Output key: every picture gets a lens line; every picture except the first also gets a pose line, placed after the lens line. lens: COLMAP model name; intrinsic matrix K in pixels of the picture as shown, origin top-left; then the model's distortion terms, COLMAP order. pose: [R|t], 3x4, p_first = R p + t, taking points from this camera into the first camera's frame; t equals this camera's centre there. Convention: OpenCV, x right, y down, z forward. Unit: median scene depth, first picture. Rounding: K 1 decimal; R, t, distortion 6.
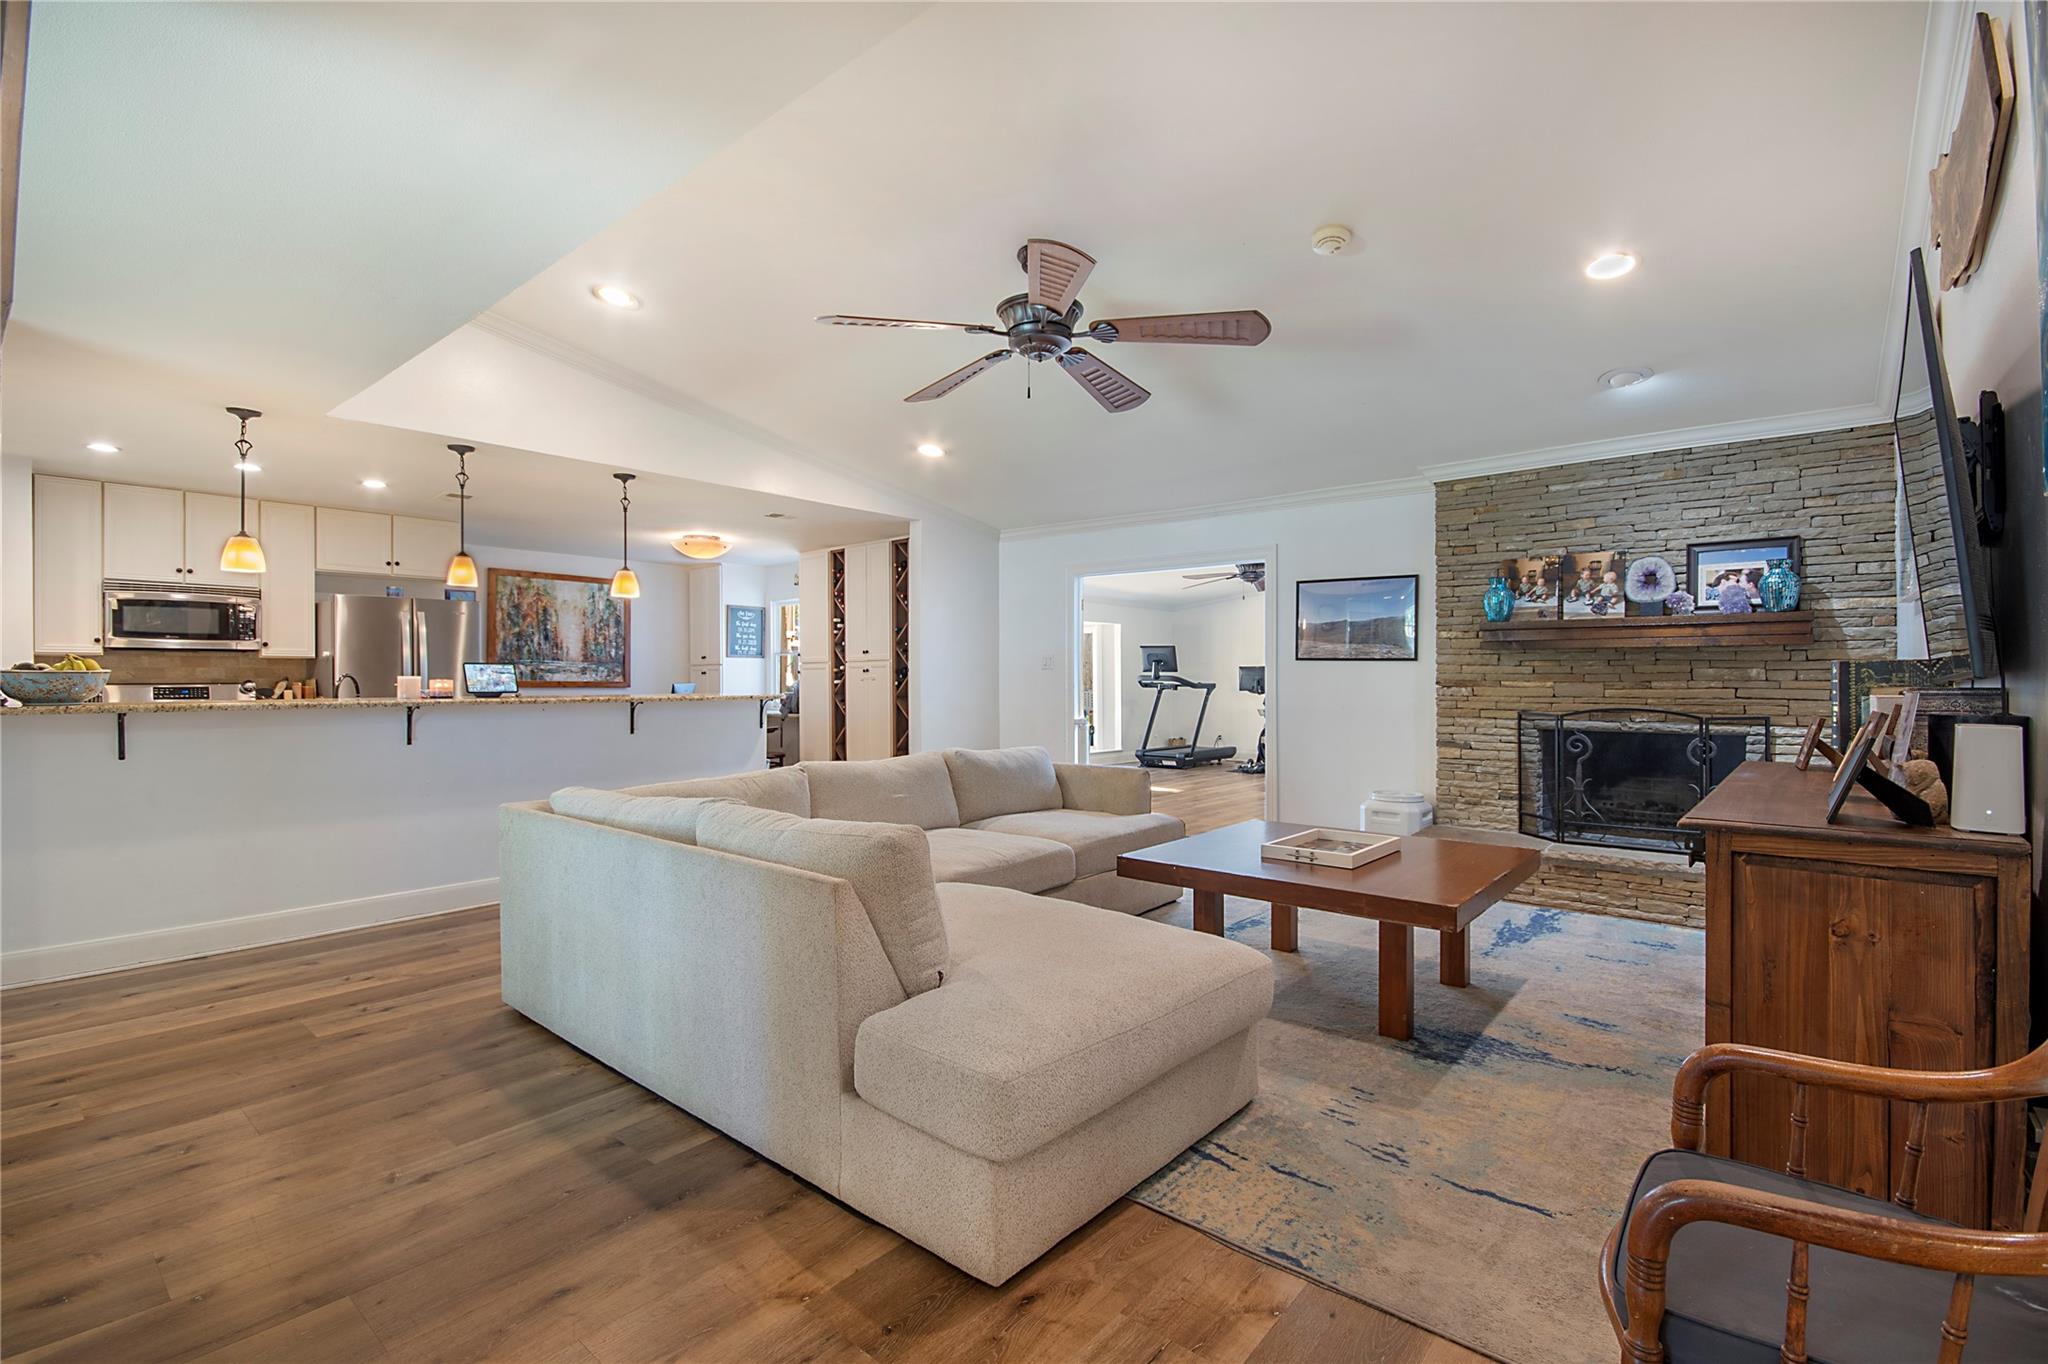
lens RADIAL K [[920.6, 0, 1006.9], [0, 920.6, 684.2], [0, 0, 1]] dist [-0.001848, -0.000230]
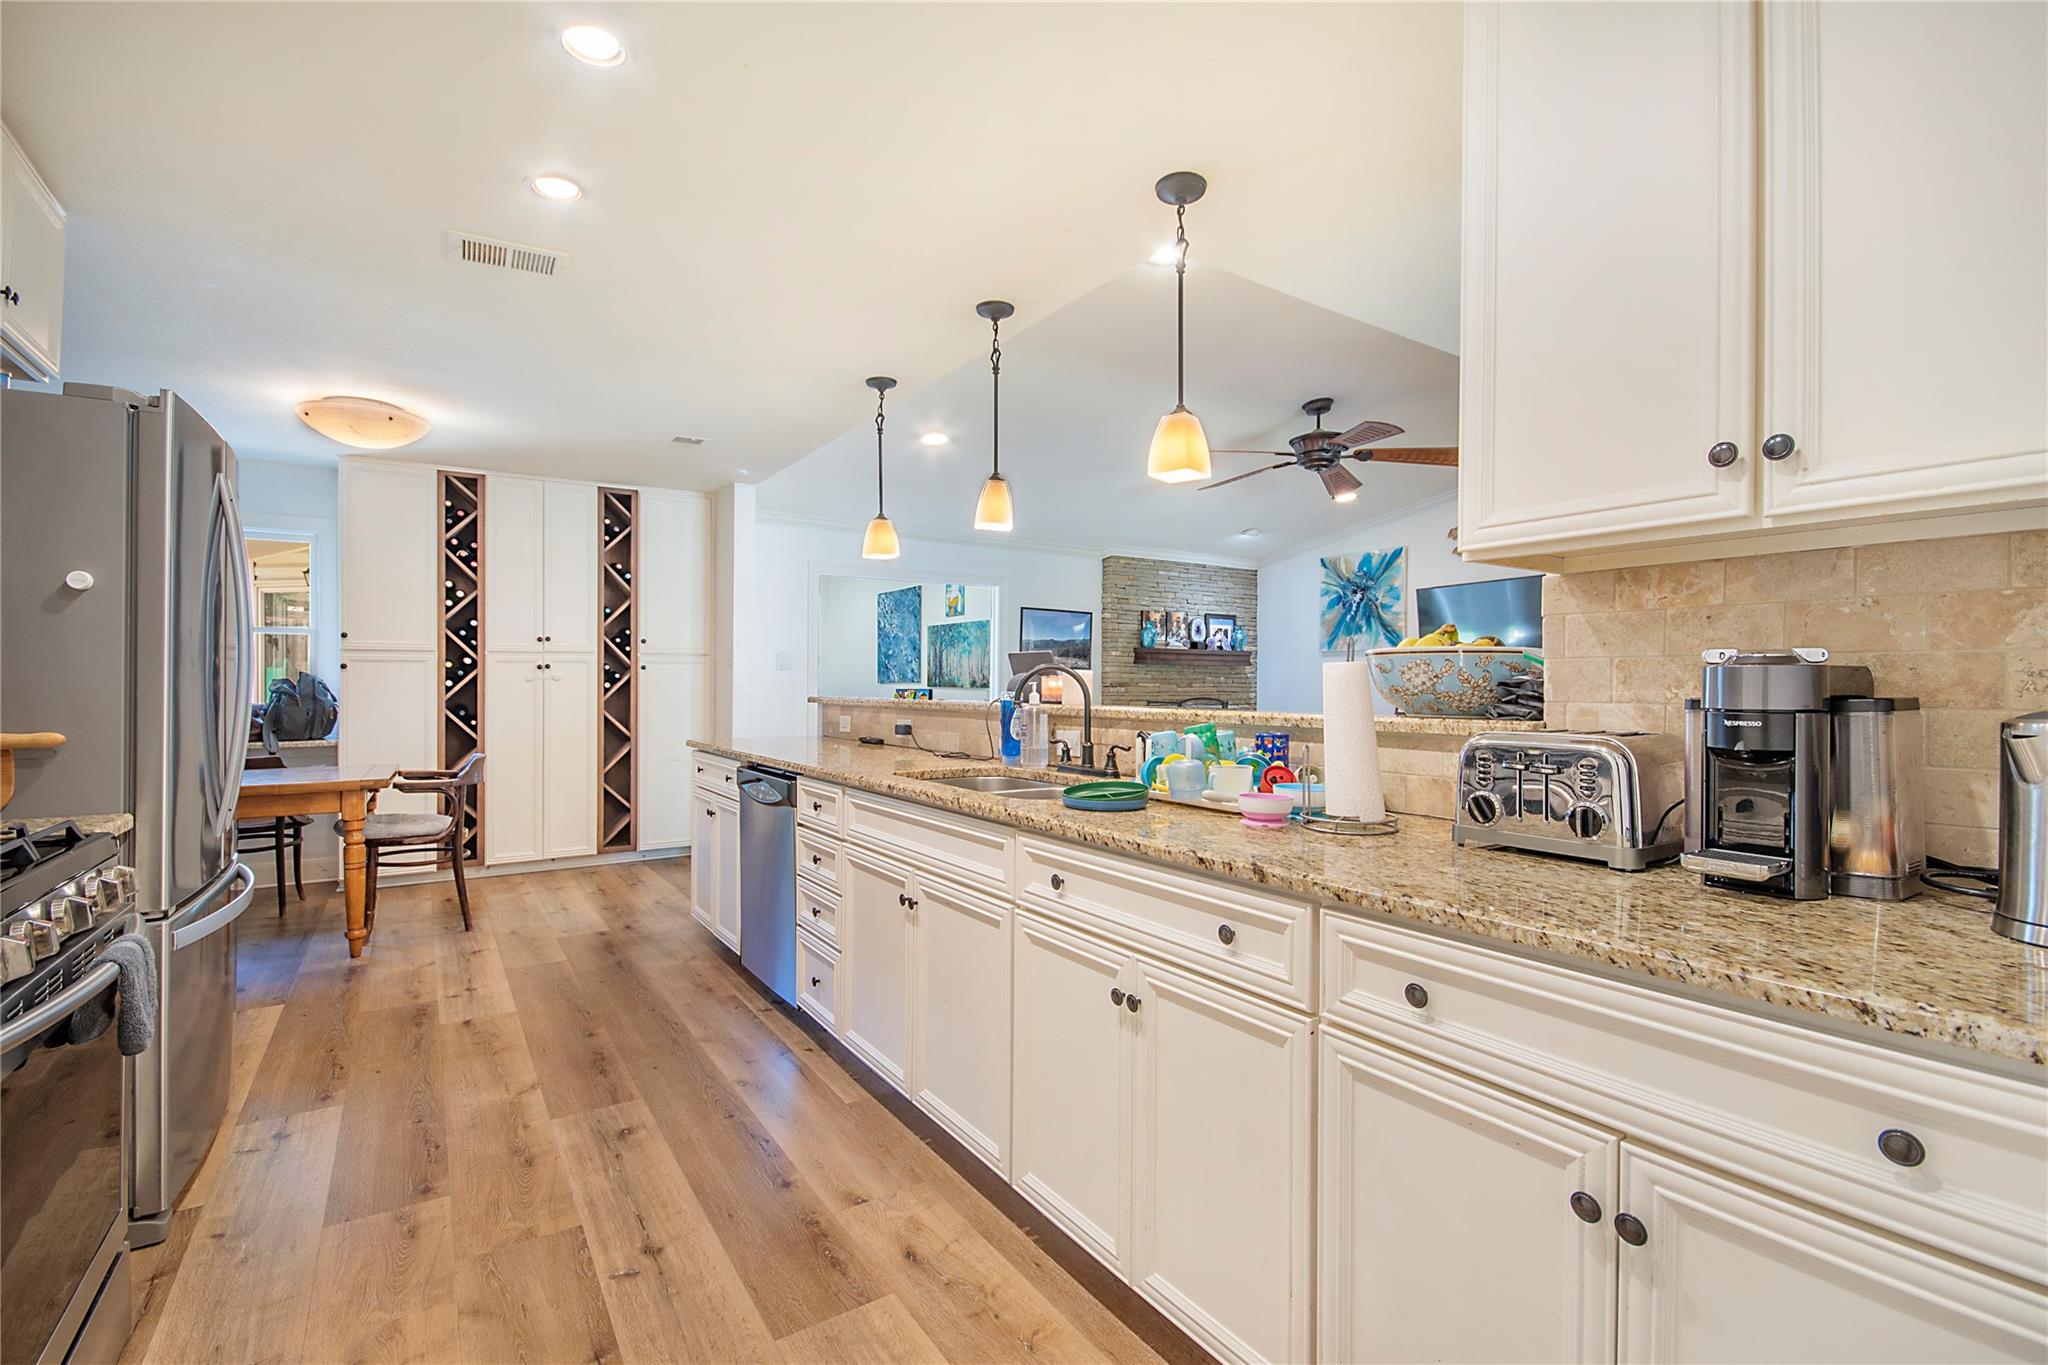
lens RADIAL K [[920.6, 0, 1006.9], [0, 920.6, 684.7], [0, 0, 1]] dist [-0.001848, -0.000230]
pose [[0.277400, 0.001054, 0.960754, -1.178131], [0.005074, 0.999984, -0.002562, 0.002452], [-0.960741, 0.005585, 0.277390, 0.805247]]
